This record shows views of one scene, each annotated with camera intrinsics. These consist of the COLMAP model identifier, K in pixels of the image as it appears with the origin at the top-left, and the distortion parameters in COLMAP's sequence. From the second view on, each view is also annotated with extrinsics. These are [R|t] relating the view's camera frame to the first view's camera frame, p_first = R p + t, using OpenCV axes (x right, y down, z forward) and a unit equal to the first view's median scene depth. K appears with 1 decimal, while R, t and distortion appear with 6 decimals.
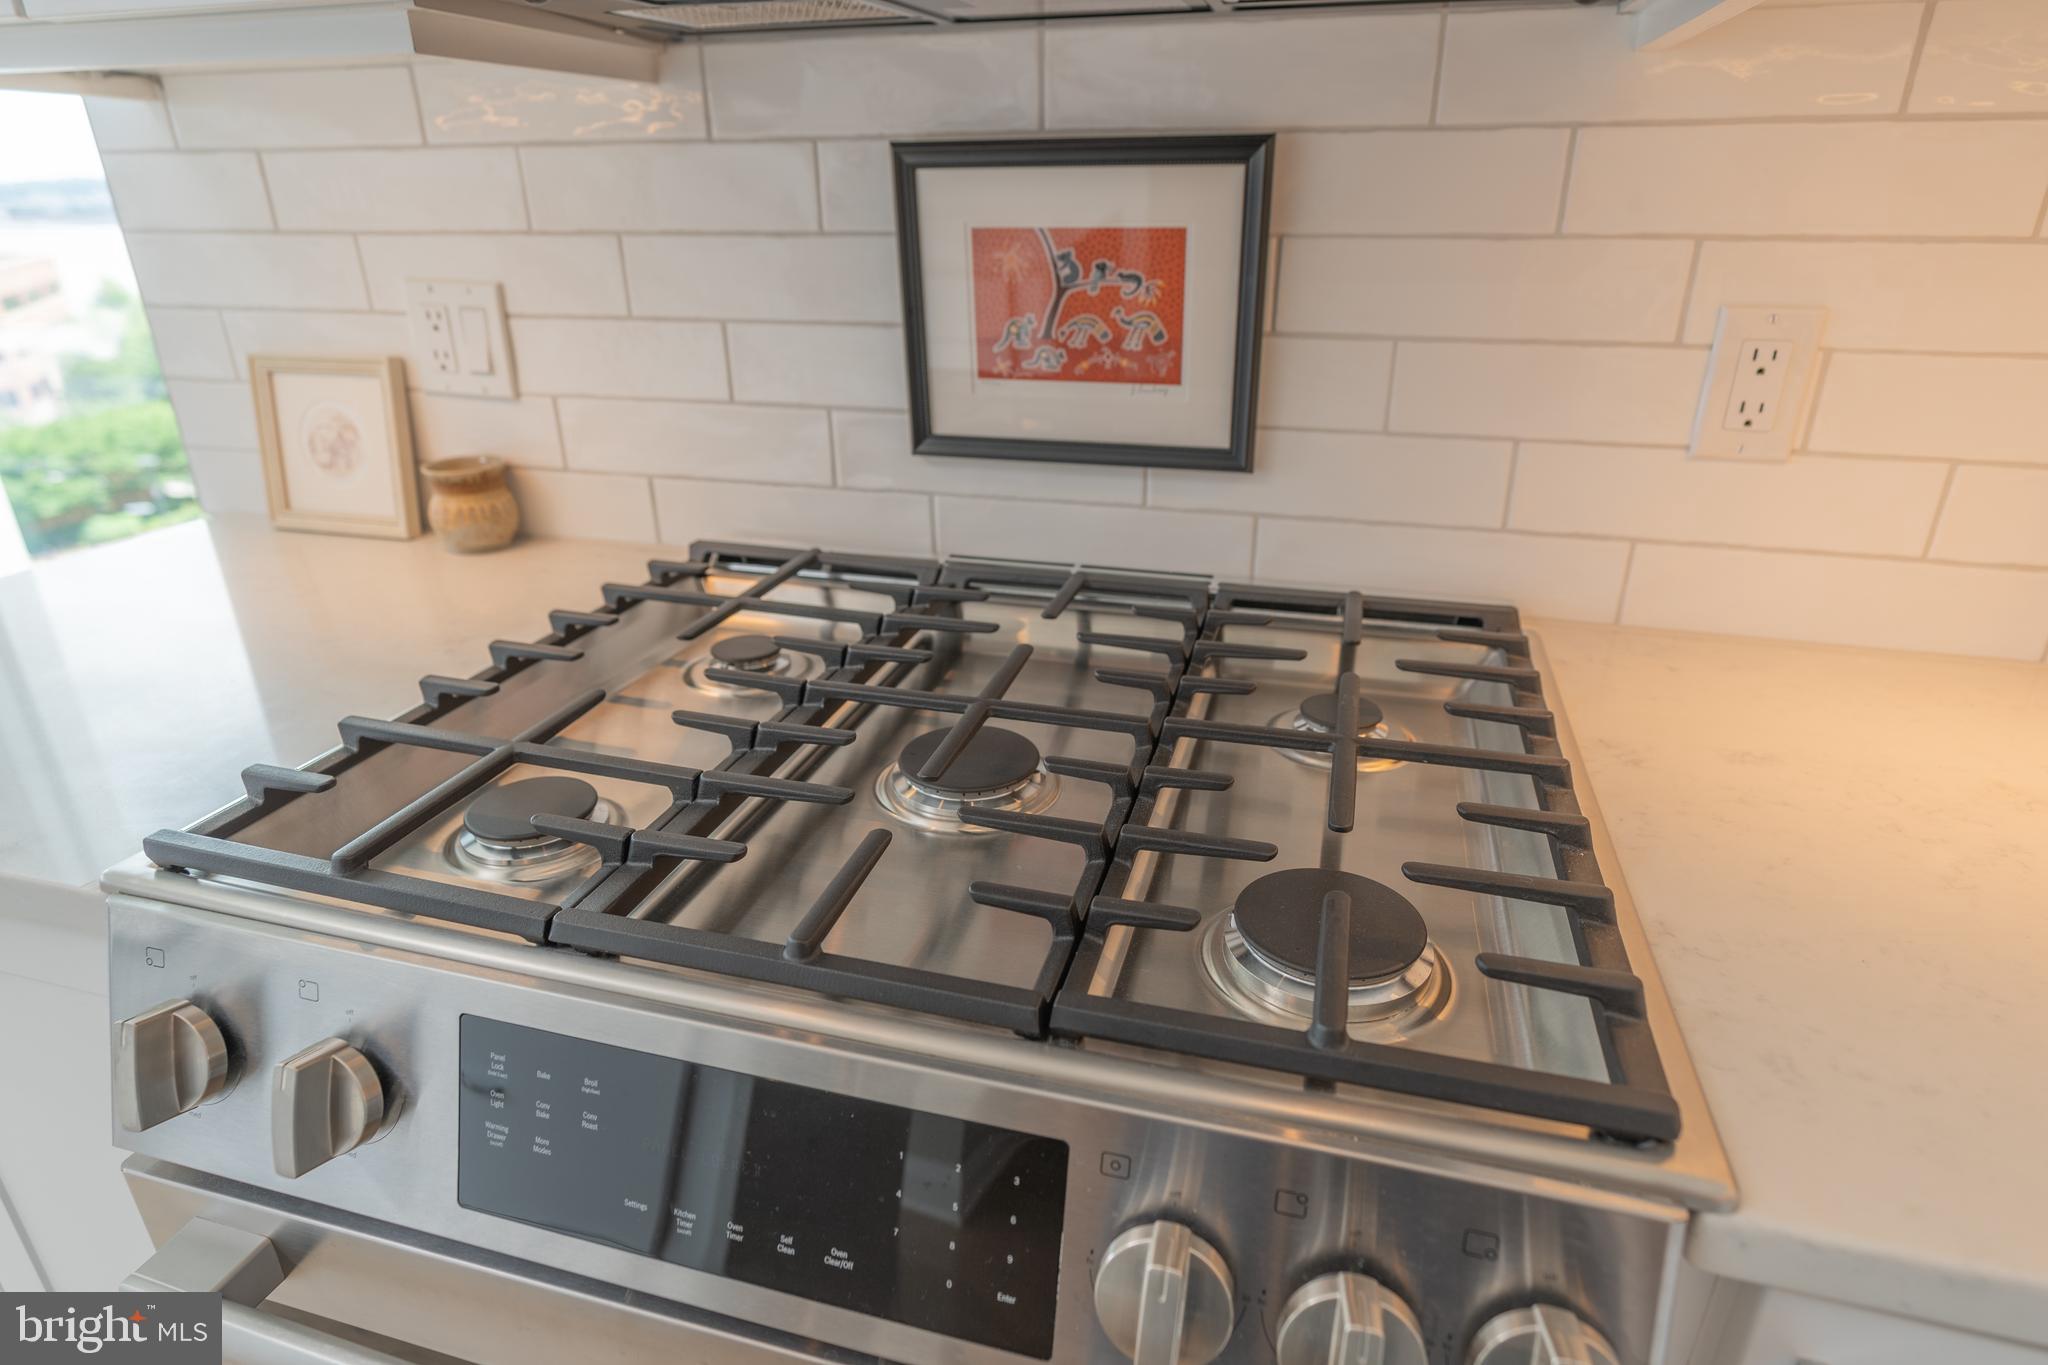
lens RADIAL K [[1152.9, 0, 1024.0], [0, 1152.9, 682.5], [0, 0, 1]] dist [-0.001026, 0.000334]
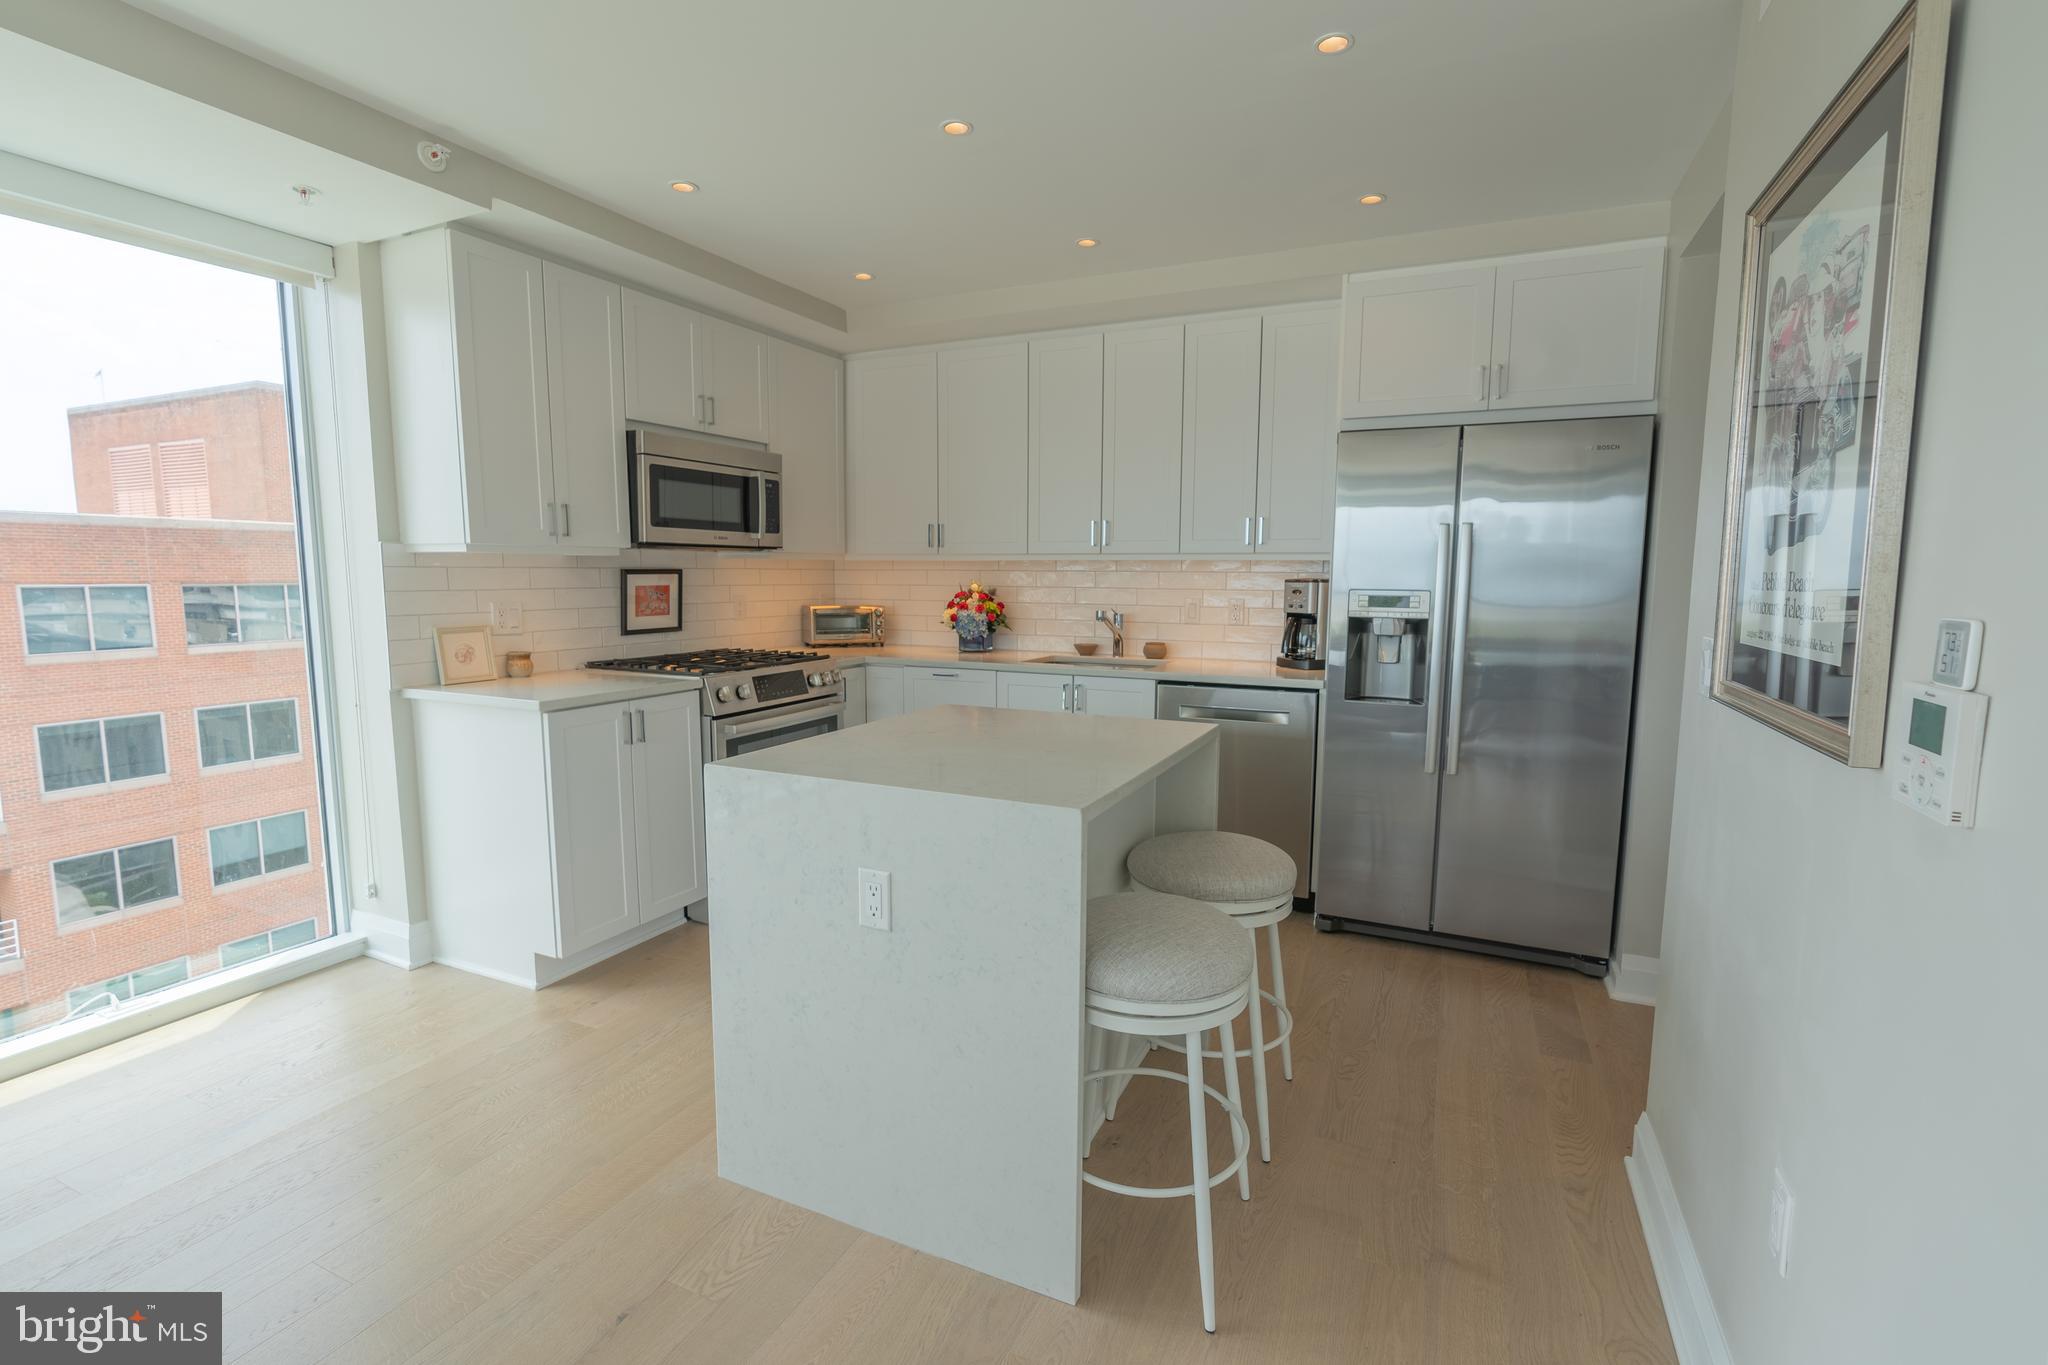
lens RADIAL K [[927.9, 0, 1024.0], [0, 927.9, 682.5], [0, 0, 1]] dist [-0.001868, -0.000158]
pose [[0.156158, -0.110722, 0.981507, -3.518445], [0.387453, 0.920921, 0.042244, 0.425438], [-0.908568, 0.373691, 0.186709, -1.006306]]
